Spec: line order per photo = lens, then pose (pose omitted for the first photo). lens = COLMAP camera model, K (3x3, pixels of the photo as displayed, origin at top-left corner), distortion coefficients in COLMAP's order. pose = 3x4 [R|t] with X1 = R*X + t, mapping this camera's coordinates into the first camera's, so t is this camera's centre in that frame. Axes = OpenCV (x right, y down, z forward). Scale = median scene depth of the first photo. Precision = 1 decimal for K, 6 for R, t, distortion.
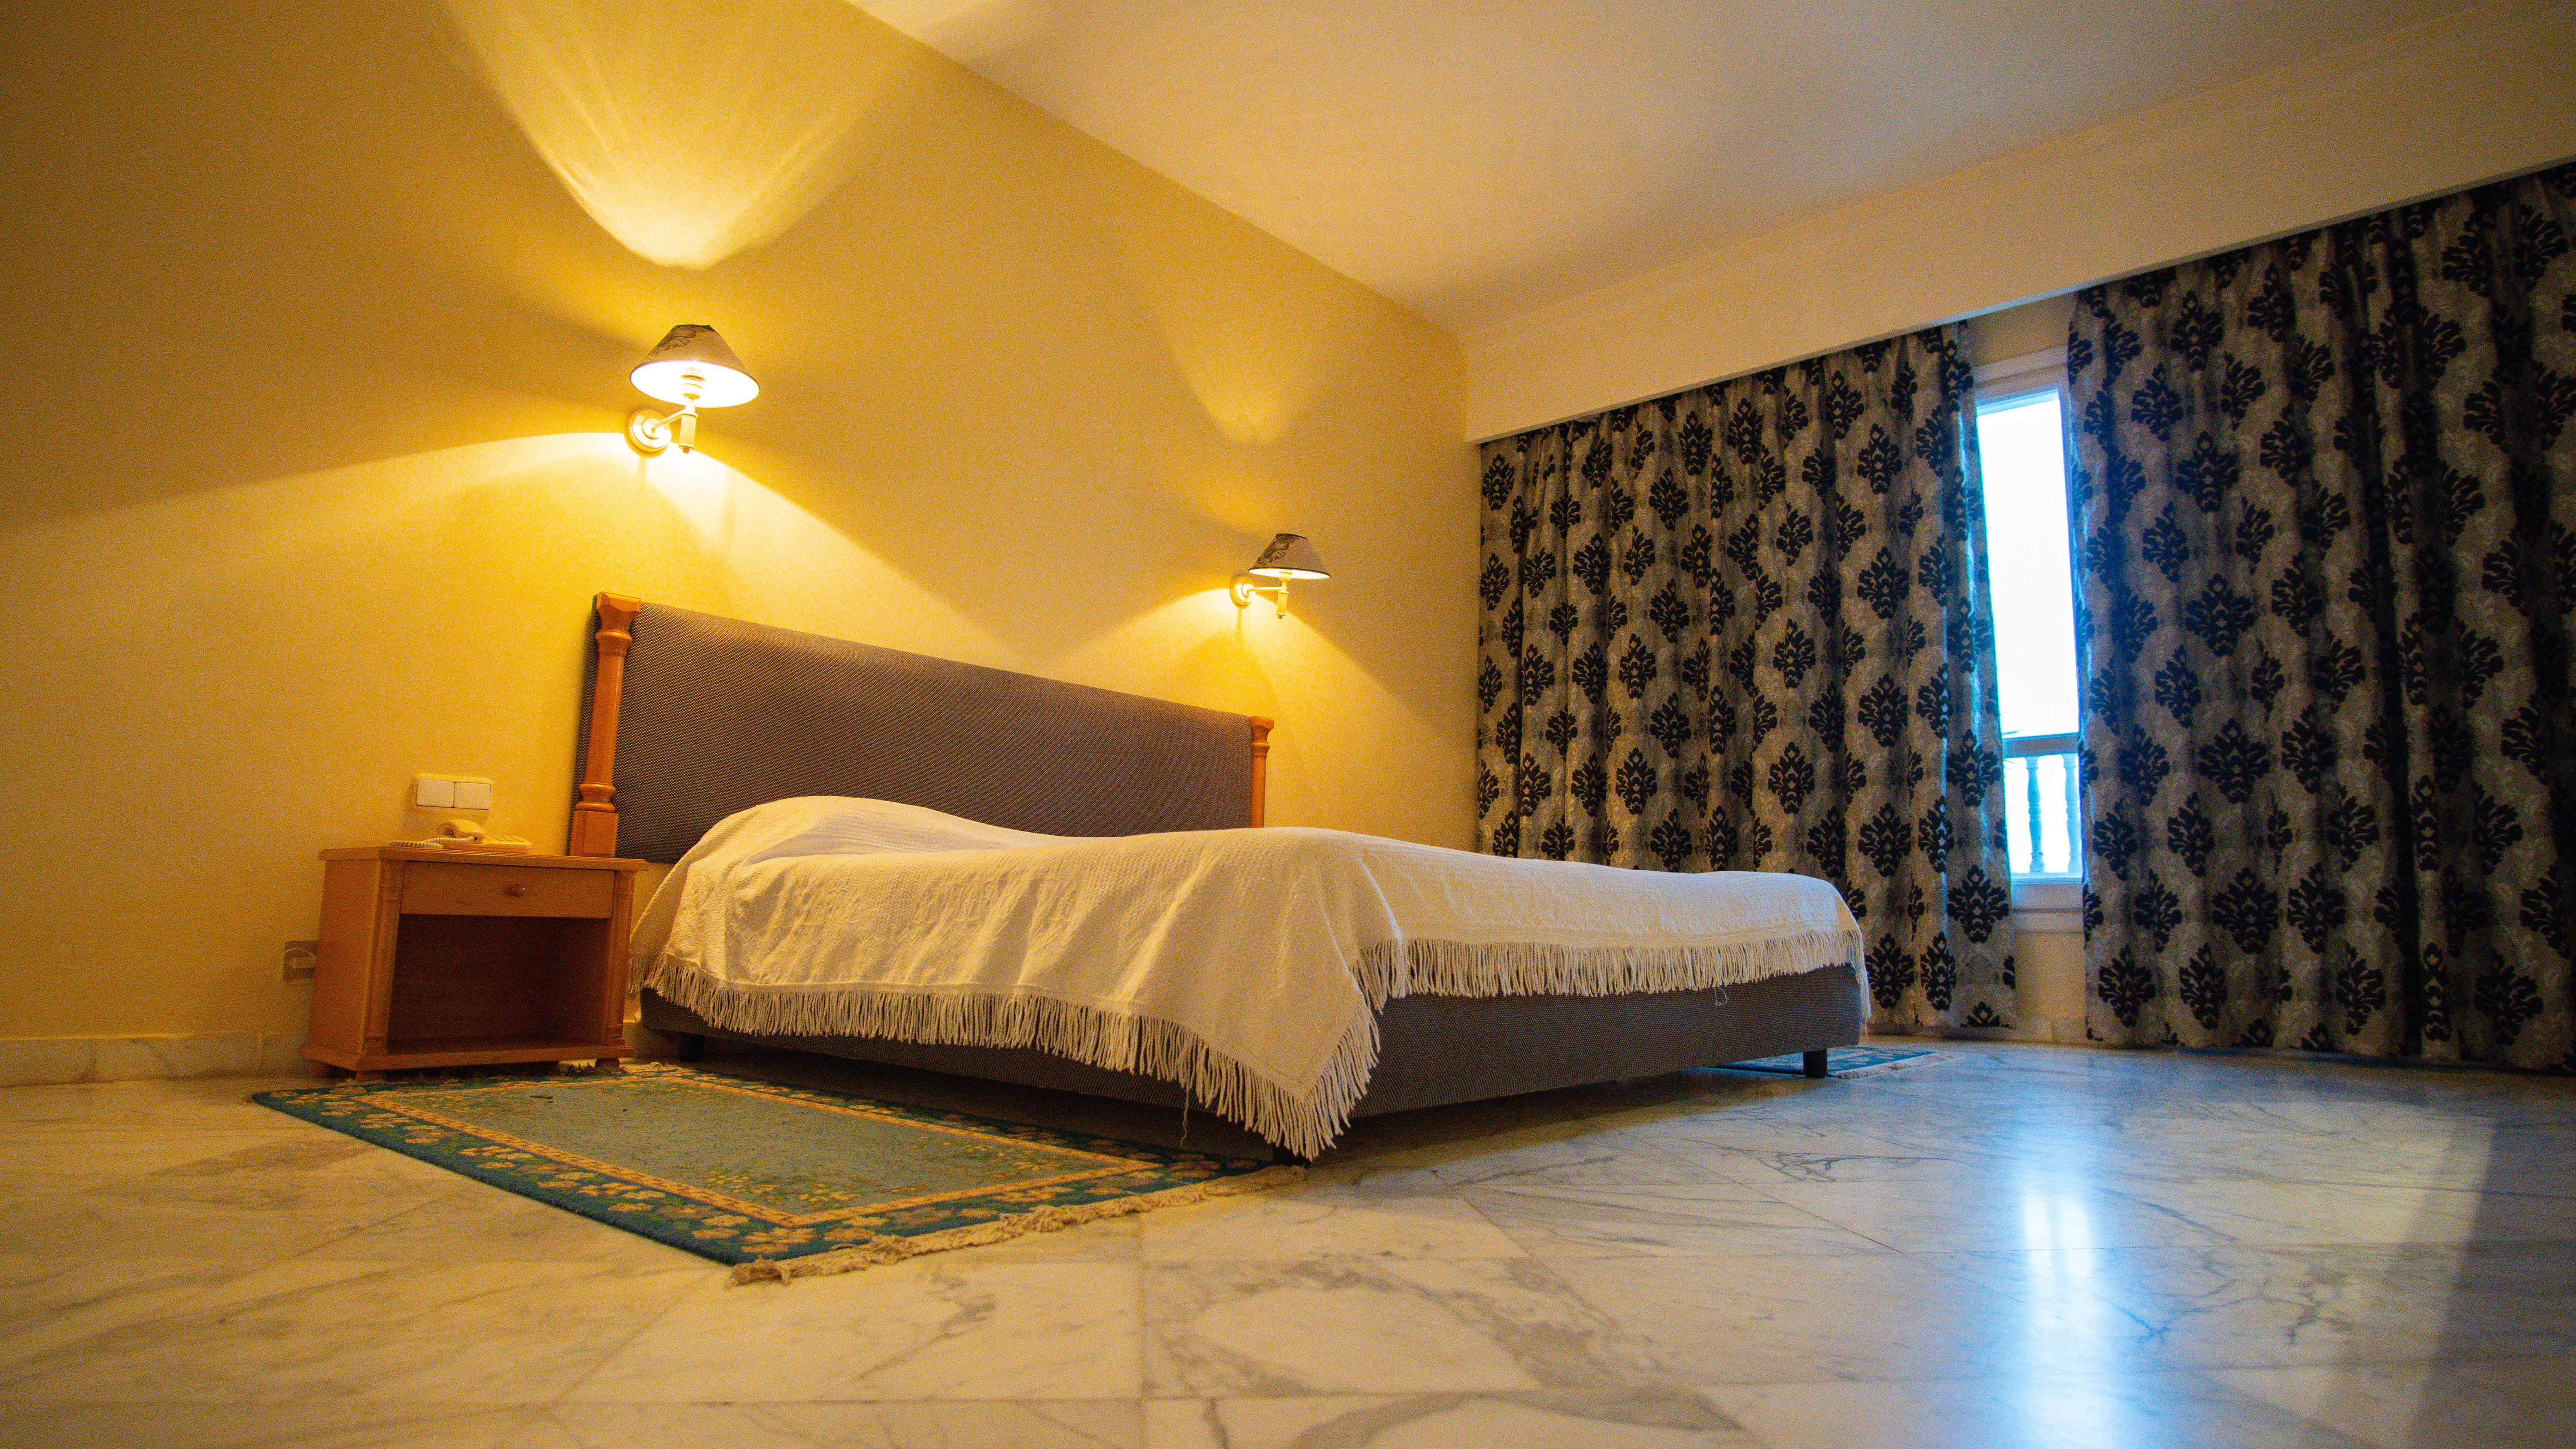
lens RADIAL K [[1392.3, 0, 1289.3], [0, 1392.3, 730.8], [0, 0, 1]] dist [-0.032972, 0.007794]
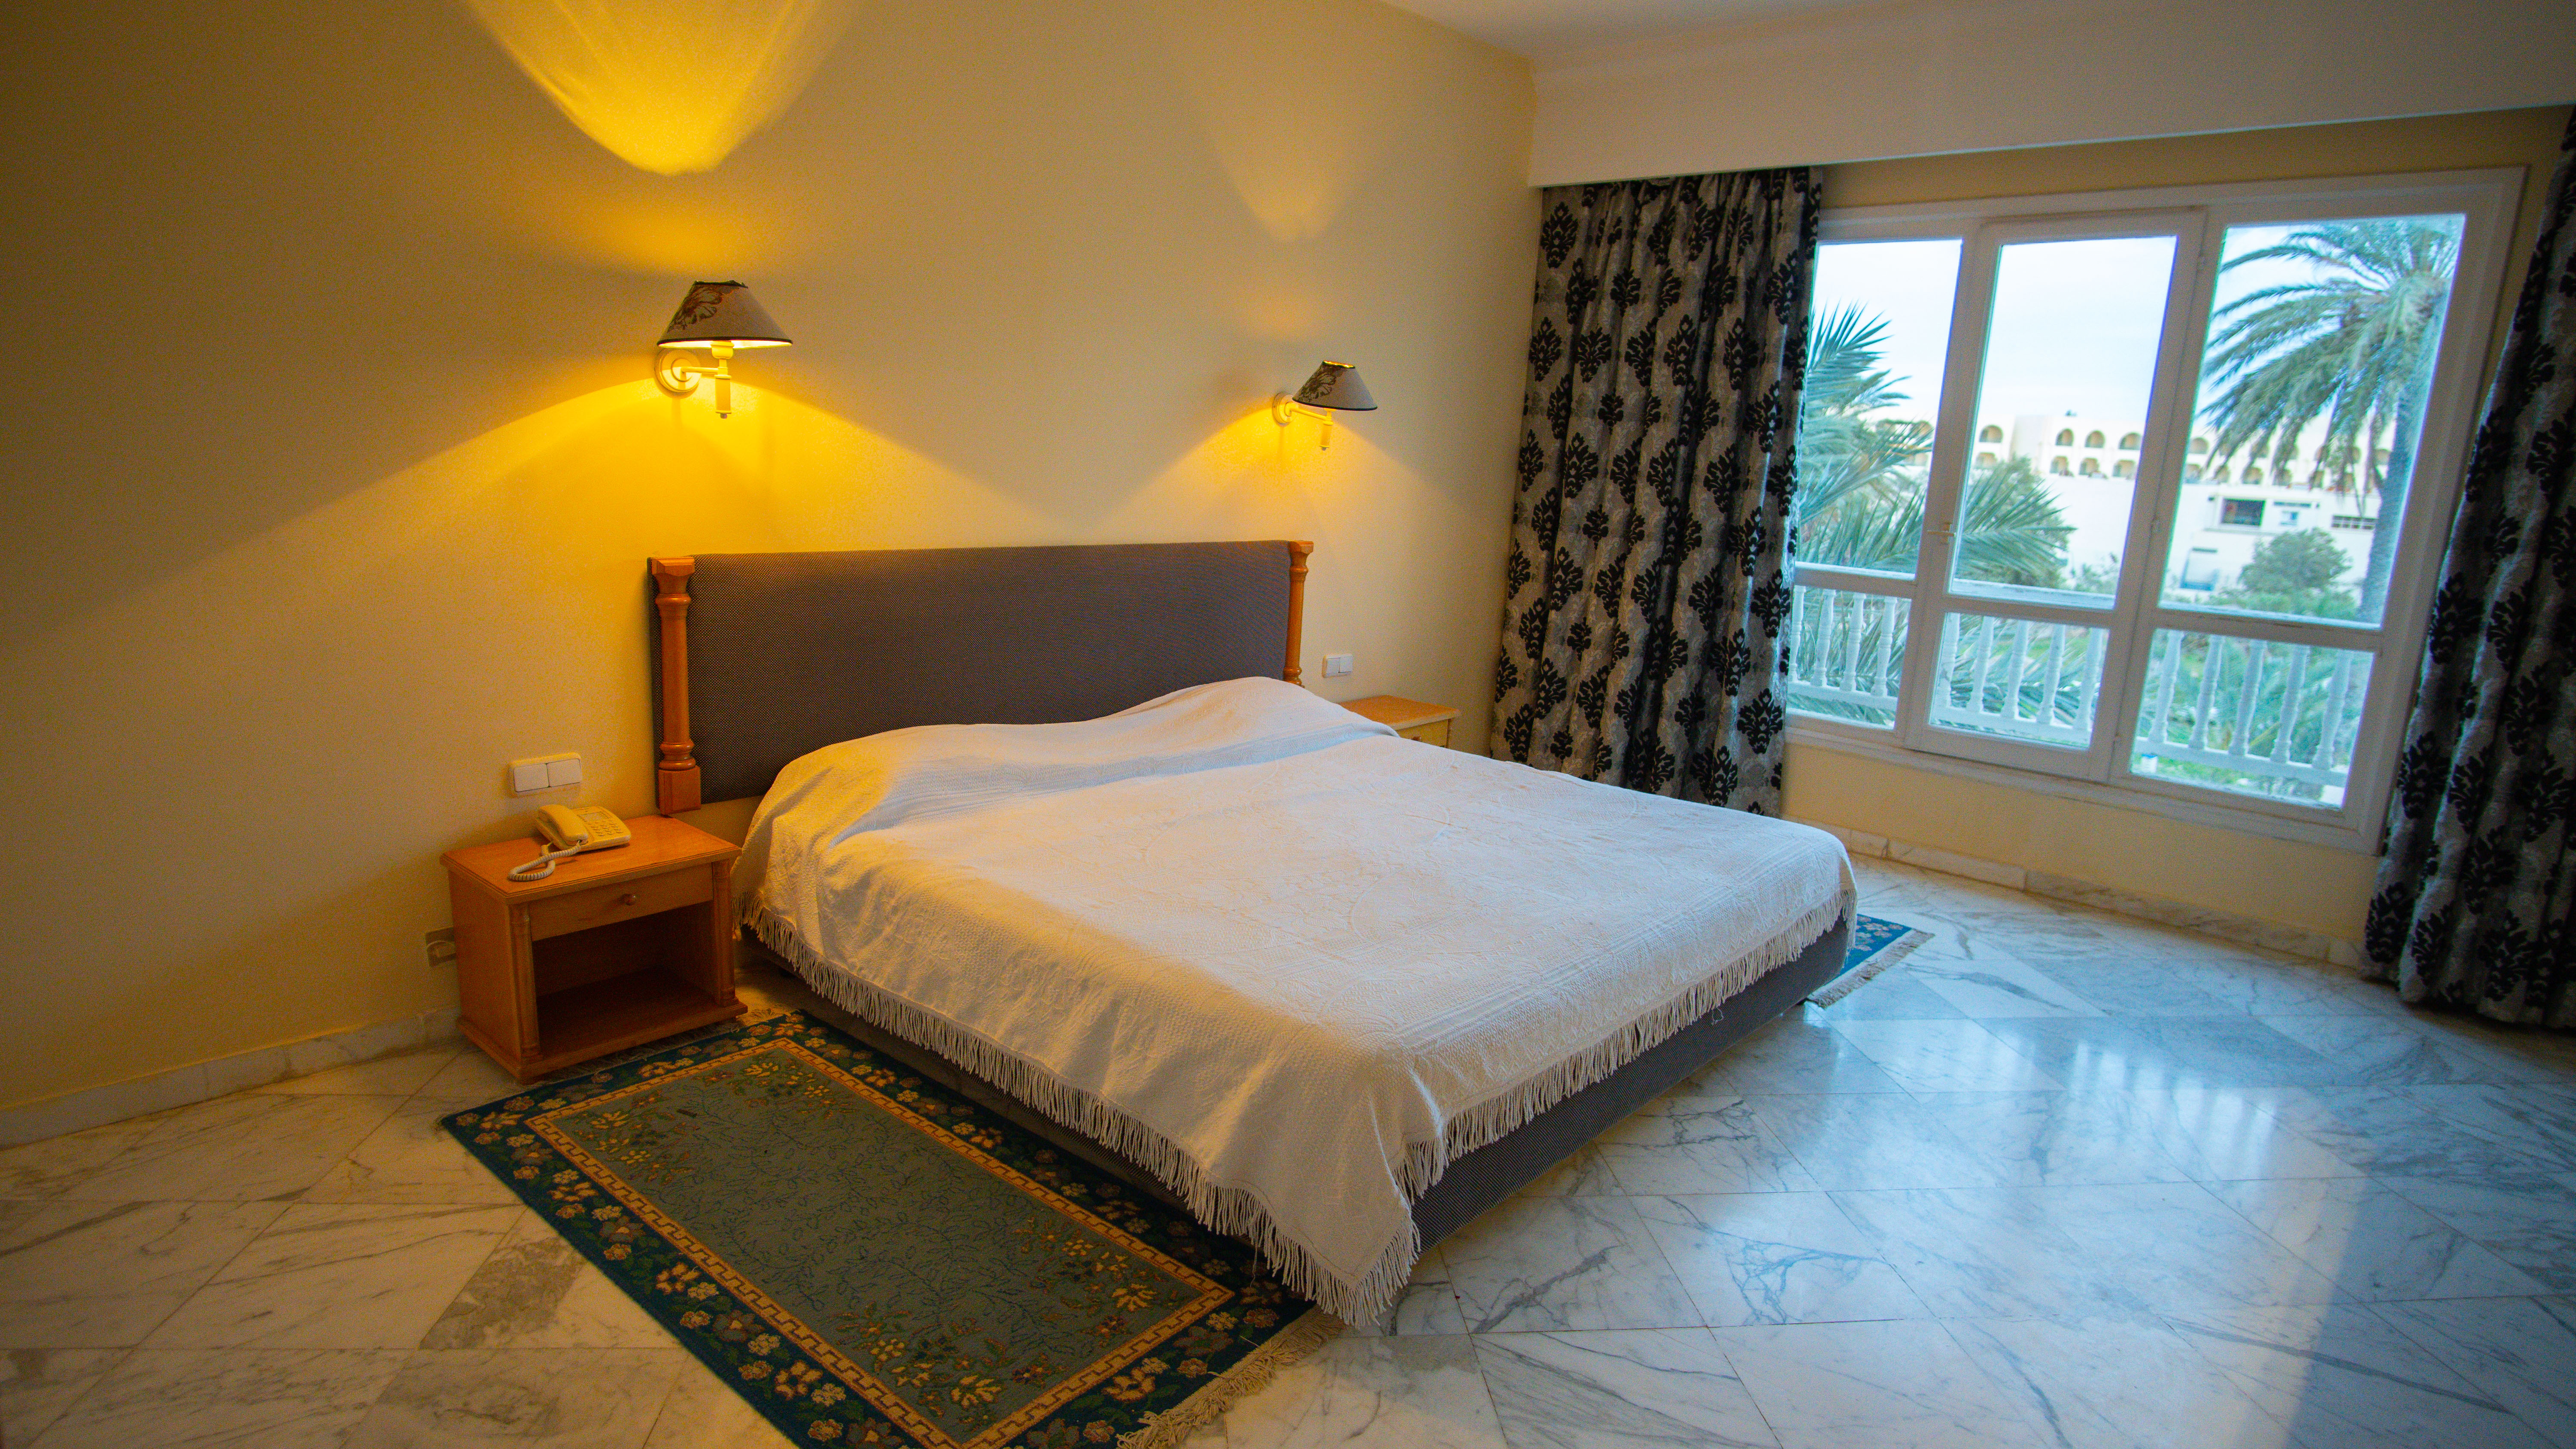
lens RADIAL K [[1392.3, 0, 1290.0], [0, 1392.3, 737.6], [0, 0, 1]] dist [-0.032972, 0.007794]
pose [[0.999554, 0.029866, -0.000884, -0.023695], [-0.027637, 0.935374, 0.352580, -0.241154], [0.011357, -0.352398, 0.935781, 0.015665]]
